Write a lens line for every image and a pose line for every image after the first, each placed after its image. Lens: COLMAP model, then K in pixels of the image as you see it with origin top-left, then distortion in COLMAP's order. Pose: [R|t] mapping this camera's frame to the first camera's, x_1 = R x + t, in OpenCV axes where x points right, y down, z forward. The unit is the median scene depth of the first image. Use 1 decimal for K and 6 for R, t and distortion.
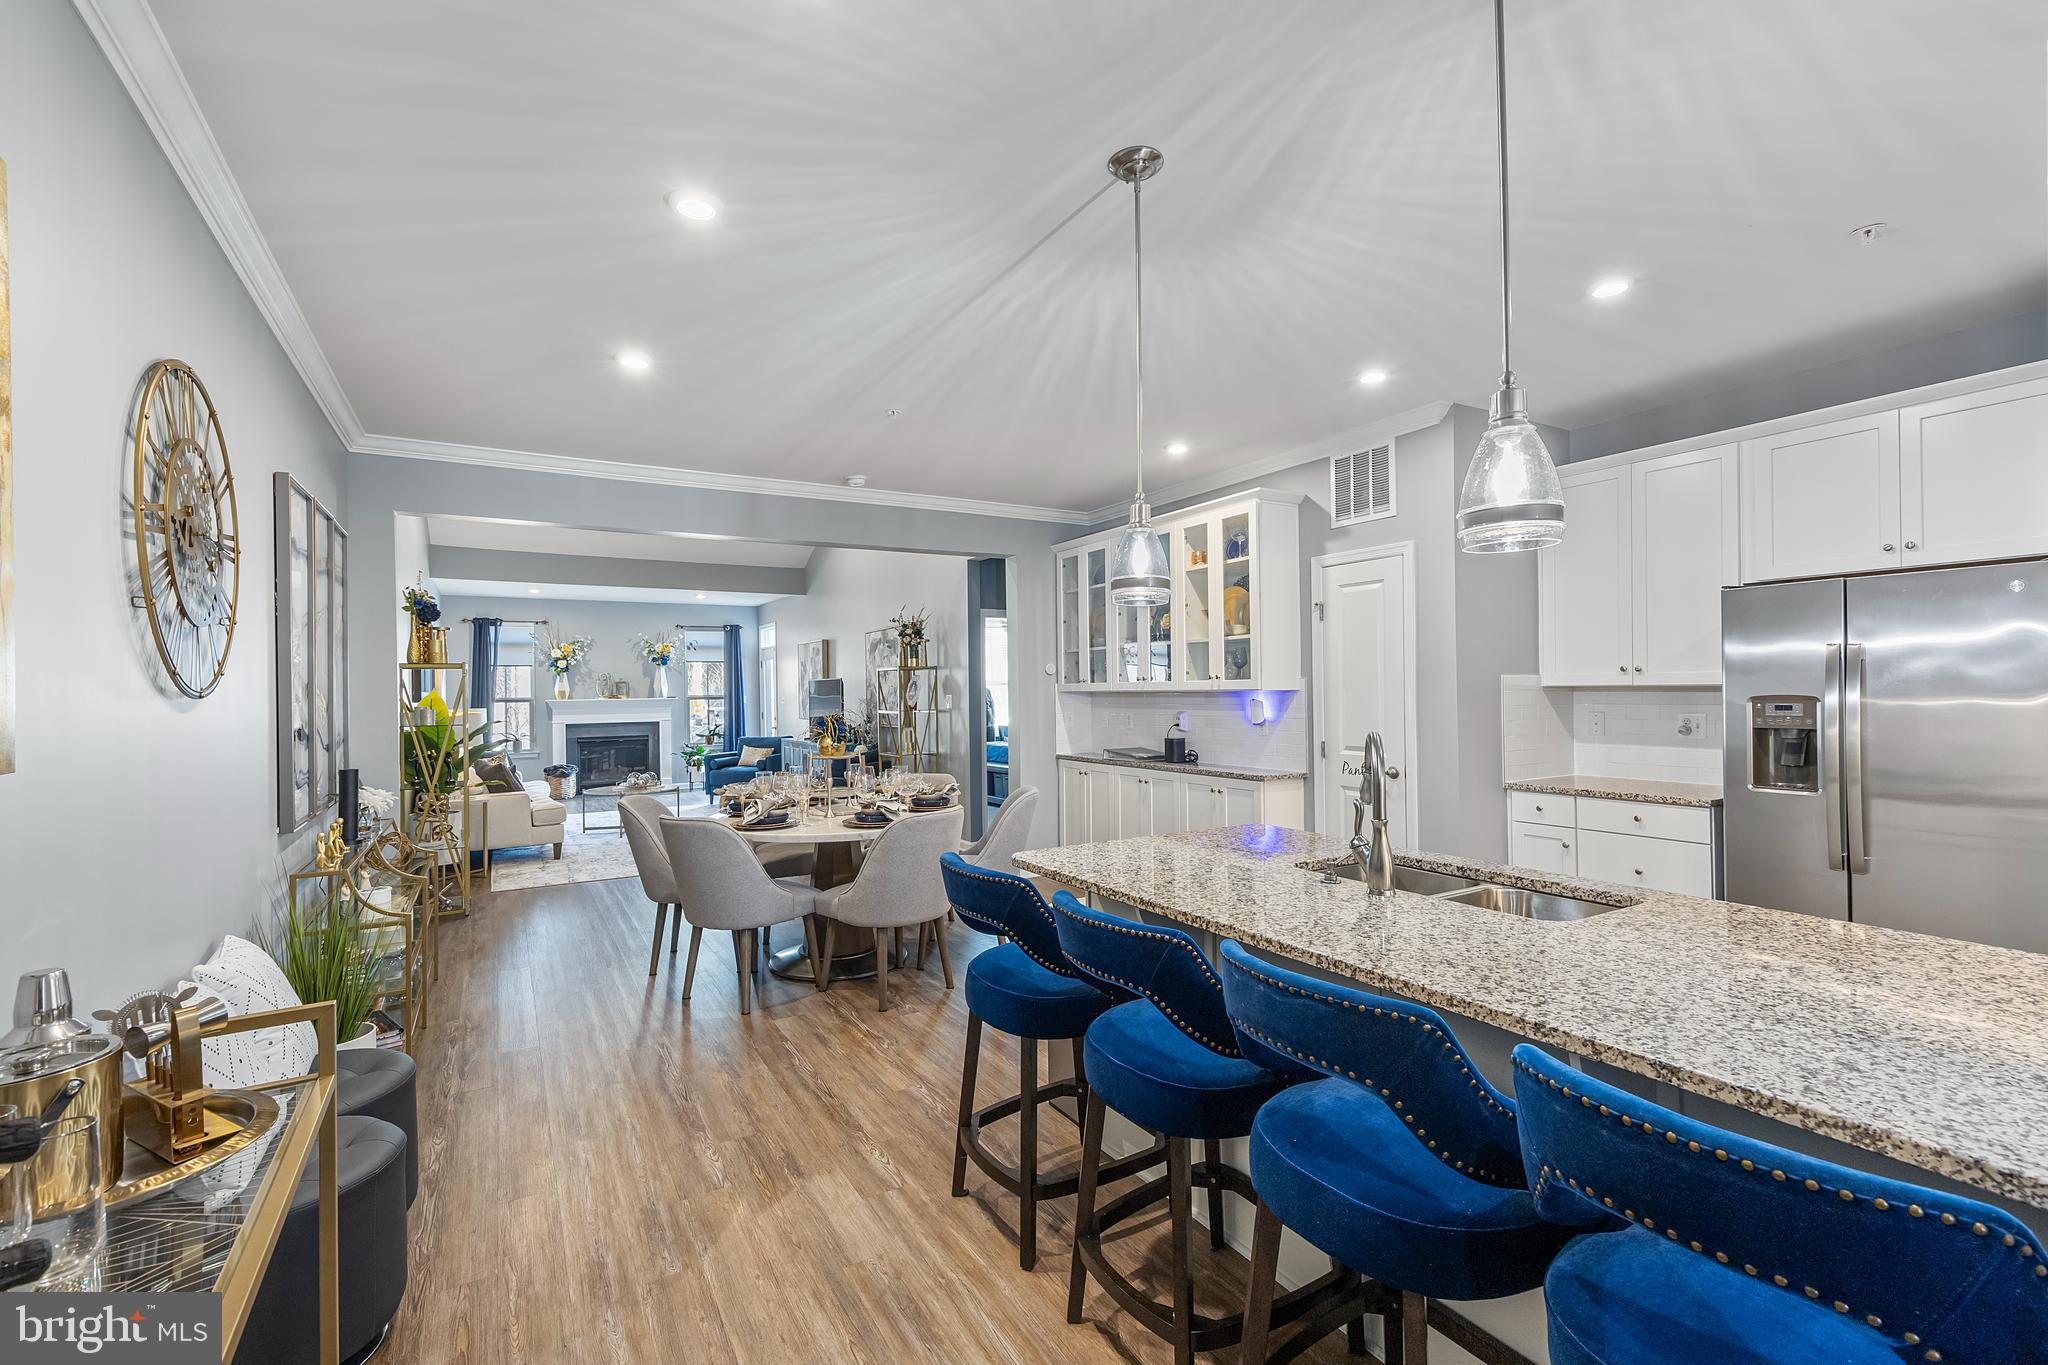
lens RADIAL K [[845.4, 0, 1026.0], [0, 845.4, 690.8], [0, 0, 1]] dist [0.002232, 0.000201]
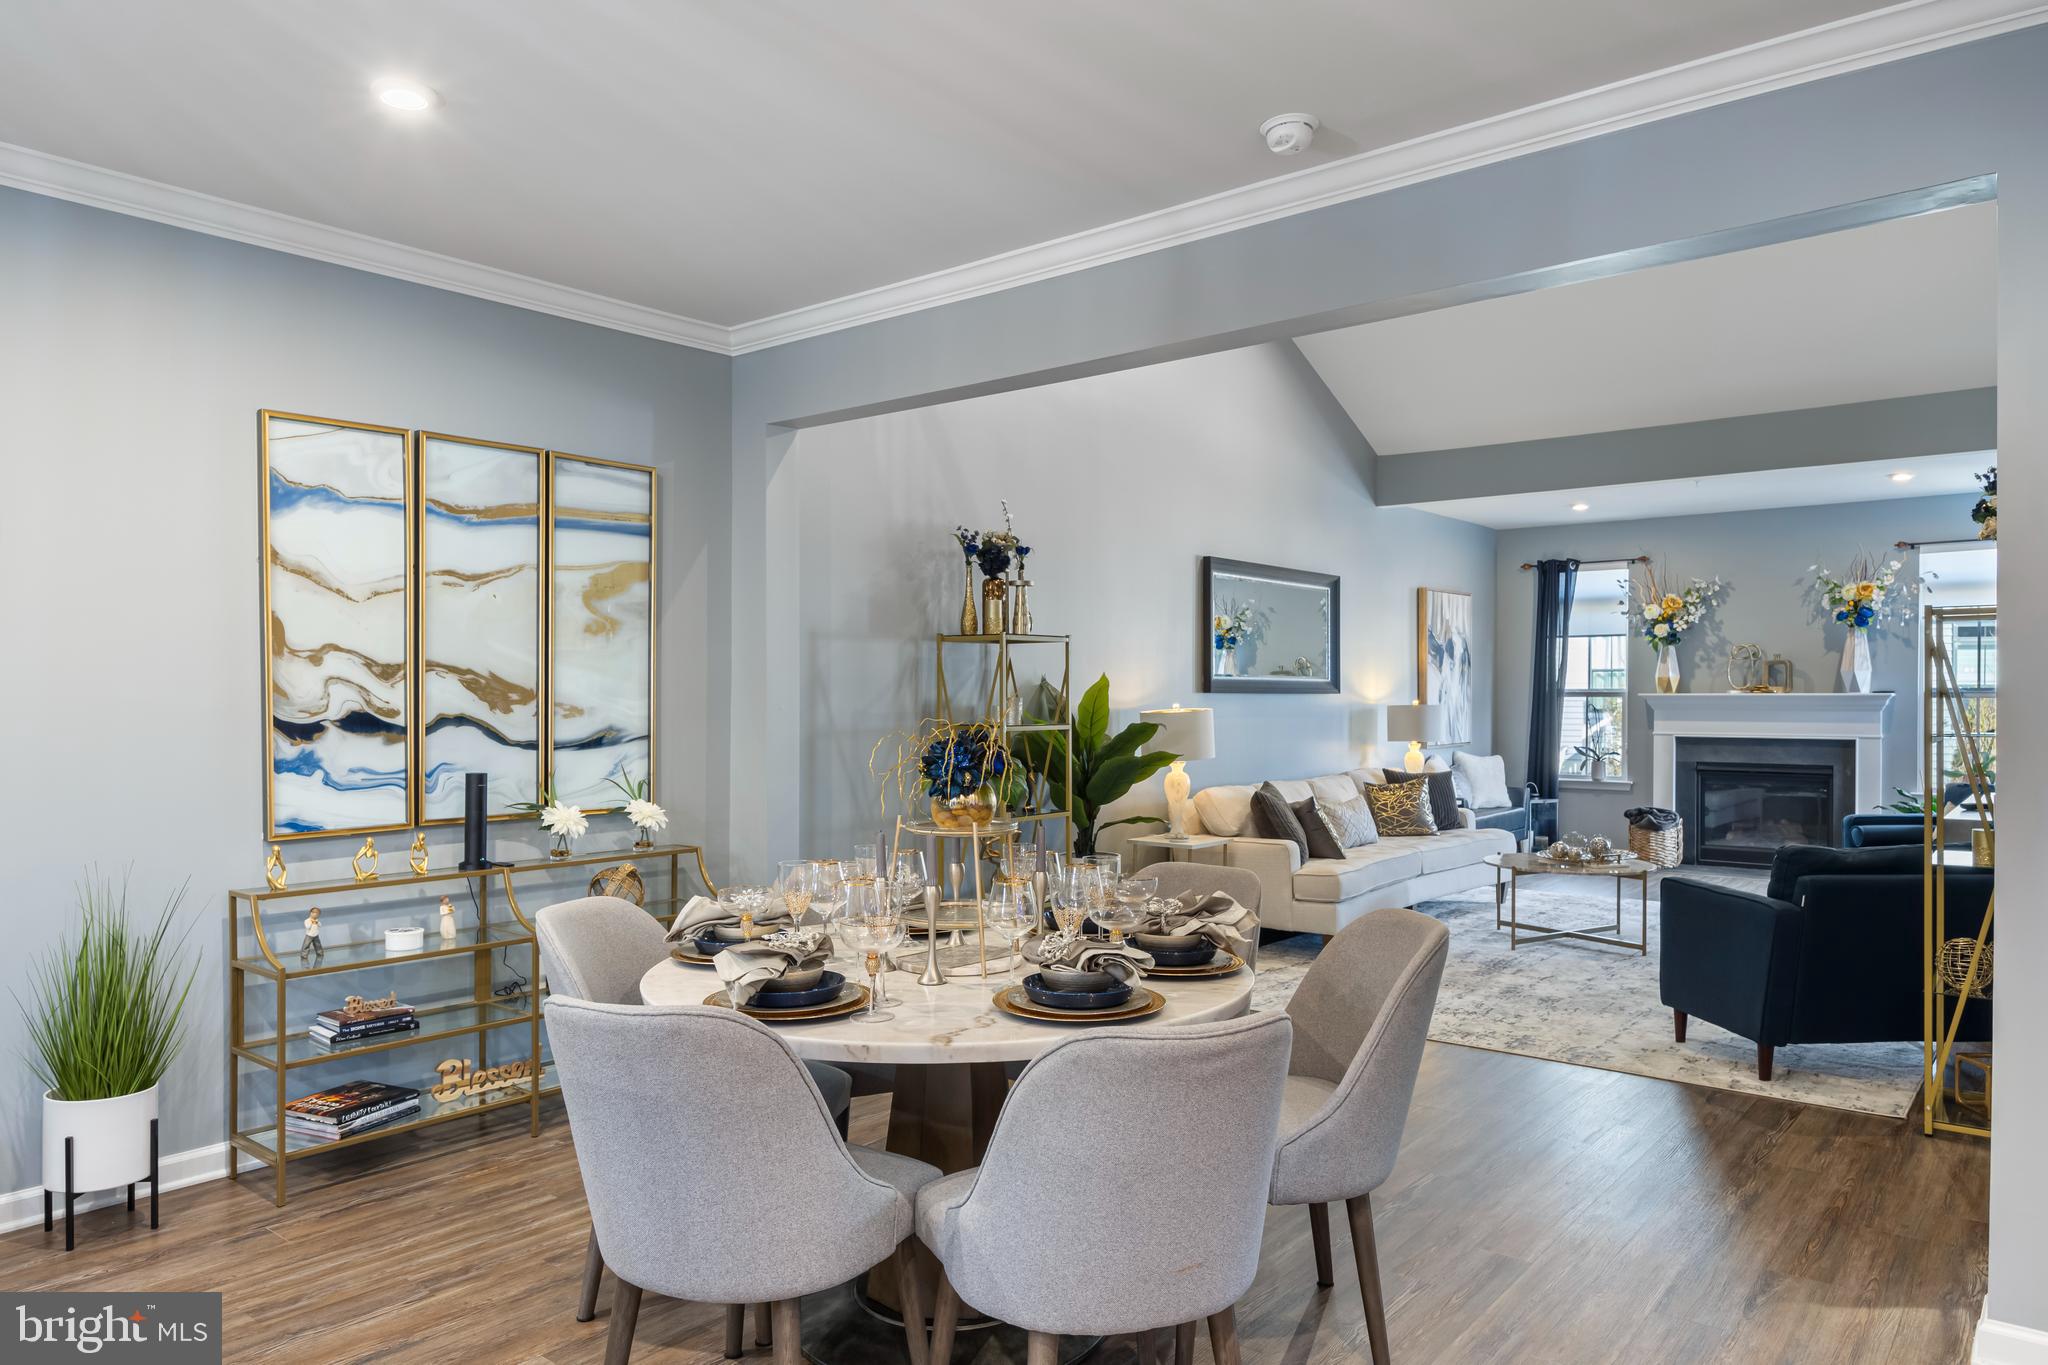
lens RADIAL K [[1315.0, 0, 1030.0], [0, 1315.0, 688.0], [0, 0, 1]] dist [0.007035, 0.001543]
pose [[0.318289, 0.012347, -0.947913, 0.152705], [-0.005190, 0.999923, 0.011282, -0.000832], [0.947979, 0.001329, 0.318329, 0.318774]]
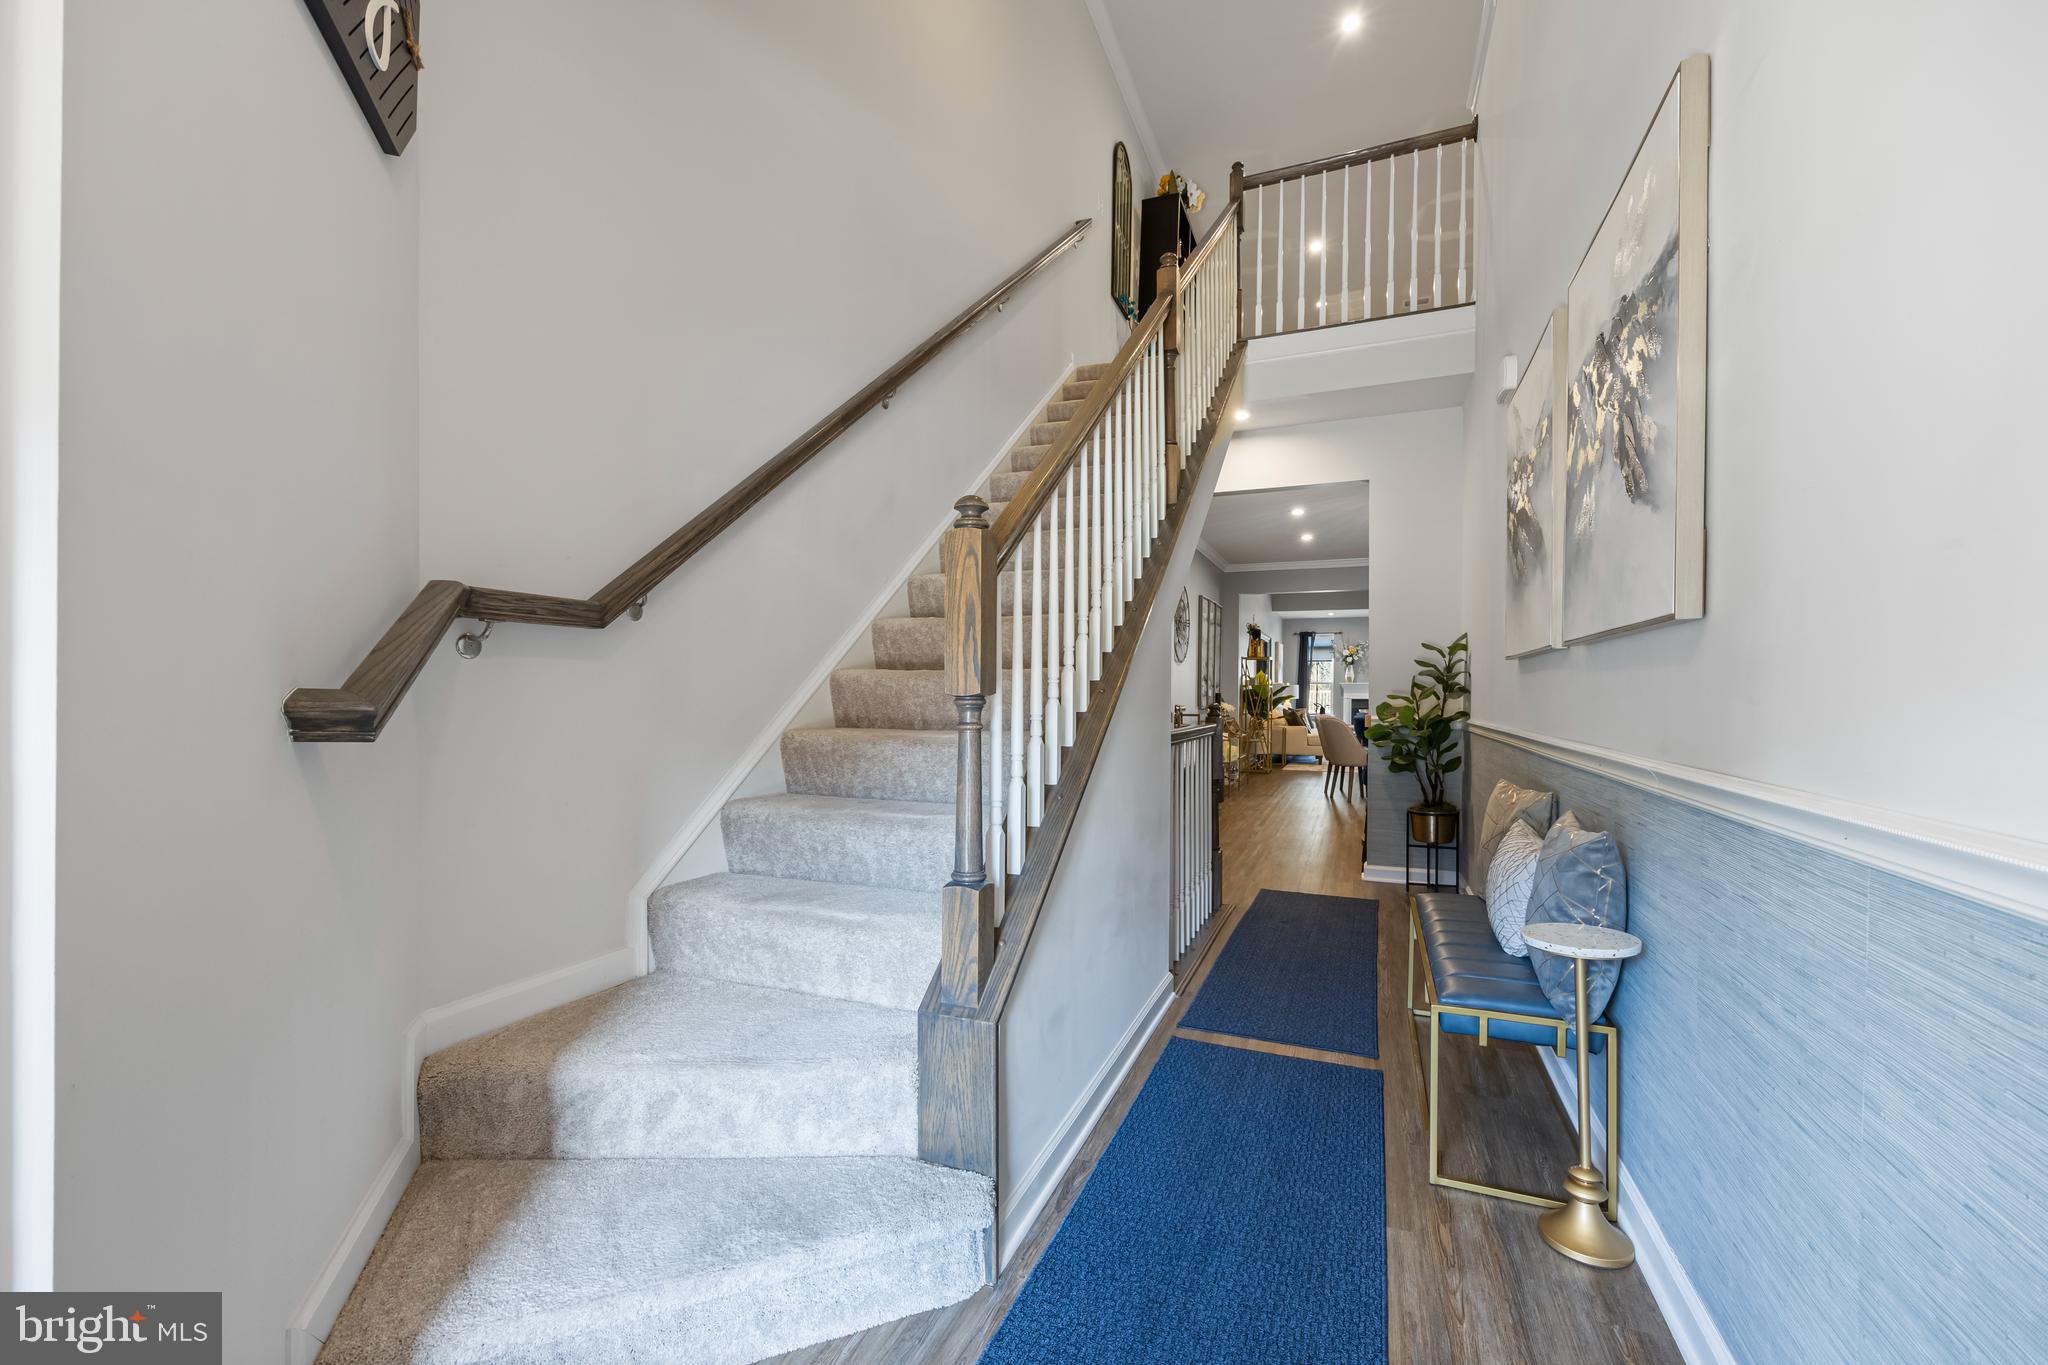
lens RADIAL K [[845.4, 0, 1021.9], [0, 845.4, 694.0], [0, 0, 1]] dist [0.002232, 0.000201]
pose [[0.580943, 0.015163, -0.813803, 0.354589], [-0.014252, 0.999863, 0.008455, 0.026202], [0.813820, 0.006687, 0.581079, -0.372865]]
